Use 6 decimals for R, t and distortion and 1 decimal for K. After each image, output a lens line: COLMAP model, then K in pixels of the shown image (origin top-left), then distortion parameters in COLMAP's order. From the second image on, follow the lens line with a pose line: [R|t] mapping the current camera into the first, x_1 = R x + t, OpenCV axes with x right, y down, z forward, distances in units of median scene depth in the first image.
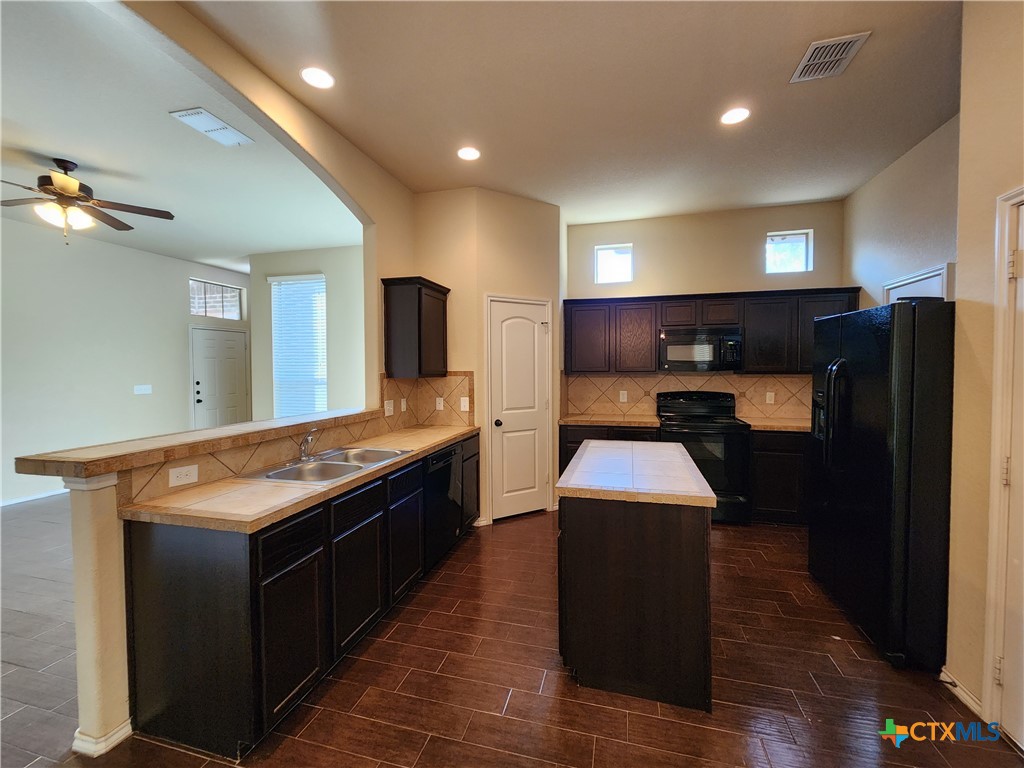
lens RADIAL K [[419.2, 0, 516.6], [0, 419.2, 379.0], [0, 0, 1]] dist [0.001014, -0.000012]
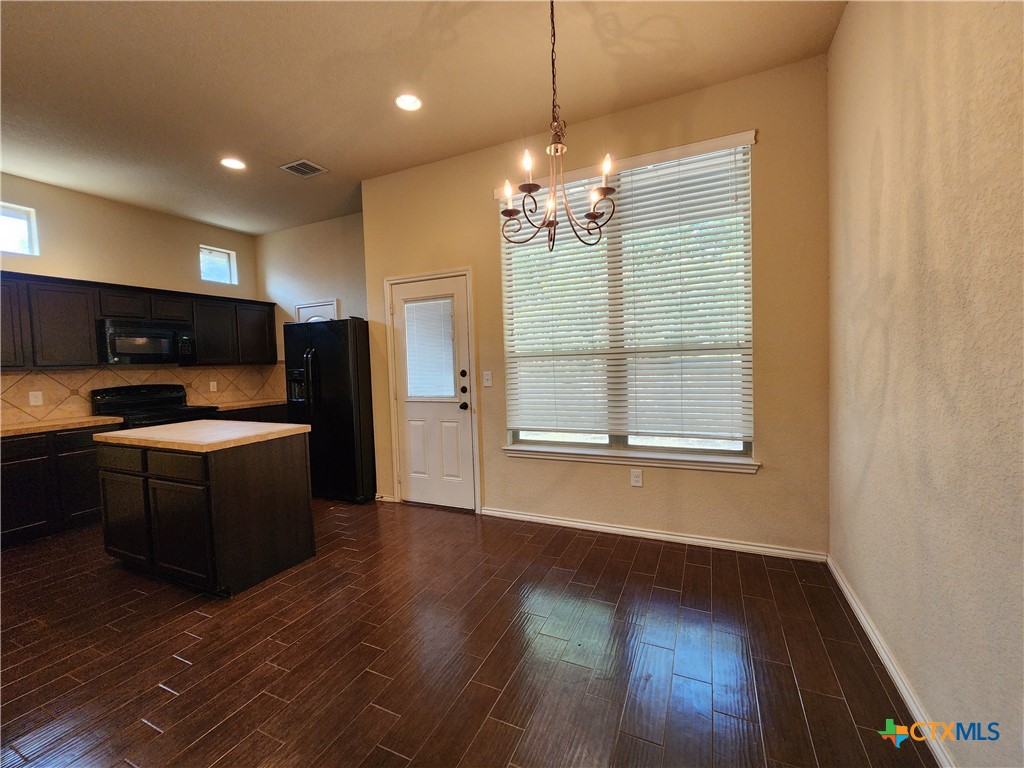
lens RADIAL K [[419.2, 0, 516.6], [0, 419.2, 379.0], [0, 0, 1]] dist [0.001014, -0.000012]
pose [[0.173749, -0.044387, 0.983789, -0.407906], [0.060963, 0.997553, 0.034241, 0.036257], [-0.982901, 0.054025, 0.176030, -0.046216]]
